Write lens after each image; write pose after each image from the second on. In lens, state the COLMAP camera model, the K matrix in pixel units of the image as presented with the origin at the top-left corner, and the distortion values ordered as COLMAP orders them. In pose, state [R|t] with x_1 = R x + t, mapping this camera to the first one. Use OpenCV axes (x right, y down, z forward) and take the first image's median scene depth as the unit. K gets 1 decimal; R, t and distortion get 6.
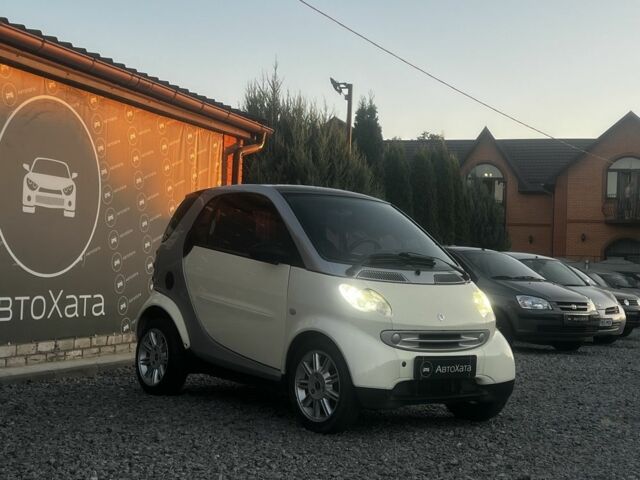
lens RADIAL K [[1012.3, 0, 320.0], [0, 1012.3, 240.0], [0, 0, 1]] dist [0.166358, -0.033621]
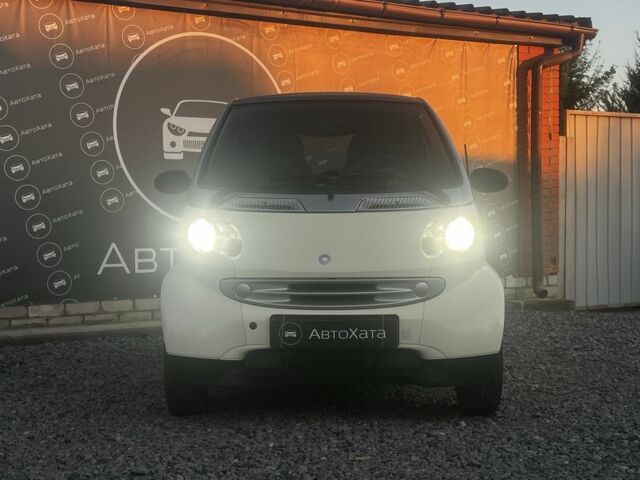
lens RADIAL K [[1012.3, 0, 320.0], [0, 1012.3, 240.0], [0, 0, 1]] dist [0.166358, -0.033621]
pose [[0.772247, -0.032383, -0.634497, 0.426833], [0.058049, 0.998119, 0.019710, 0.038141], [0.632665, -0.052053, 0.772674, 0.361891]]
